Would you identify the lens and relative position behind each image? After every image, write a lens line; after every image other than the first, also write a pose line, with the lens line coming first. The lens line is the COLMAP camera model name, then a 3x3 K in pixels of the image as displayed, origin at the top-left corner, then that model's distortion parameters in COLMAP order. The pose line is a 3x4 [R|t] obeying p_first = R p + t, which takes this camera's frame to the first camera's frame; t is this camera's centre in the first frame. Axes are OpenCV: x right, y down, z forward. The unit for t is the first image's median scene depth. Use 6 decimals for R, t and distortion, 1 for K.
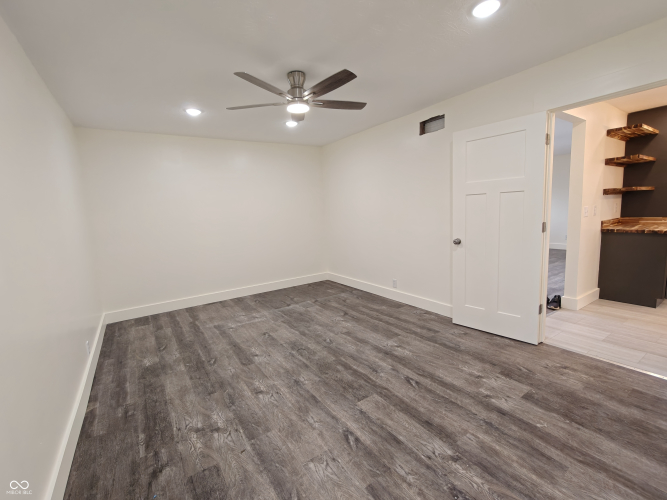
lens RADIAL K [[300.2, 0, 334.1], [0, 300.2, 249.2], [0, 0, 1]] dist [-0.000284, -0.000331]
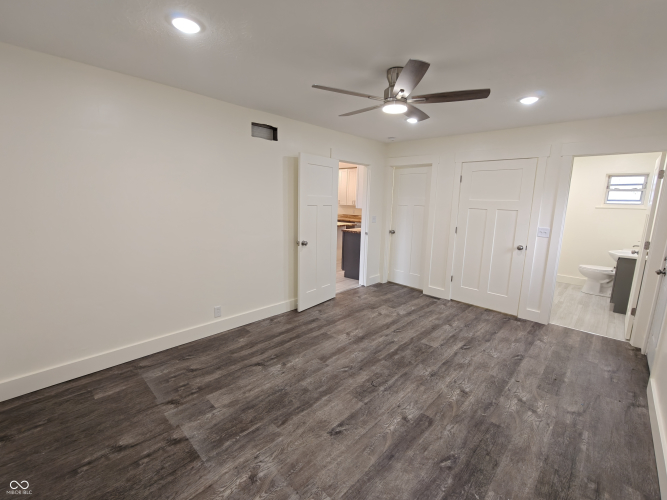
lens RADIAL K [[300.2, 0, 333.6], [0, 300.2, 251.3], [0, 0, 1]] dist [-0.000284, -0.000331]
pose [[-0.221518, -0.124444, 0.967183, -0.985414], [0.113372, 0.981812, 0.152292, -0.204436], [-0.968544, 0.143387, -0.203380, 1.405352]]
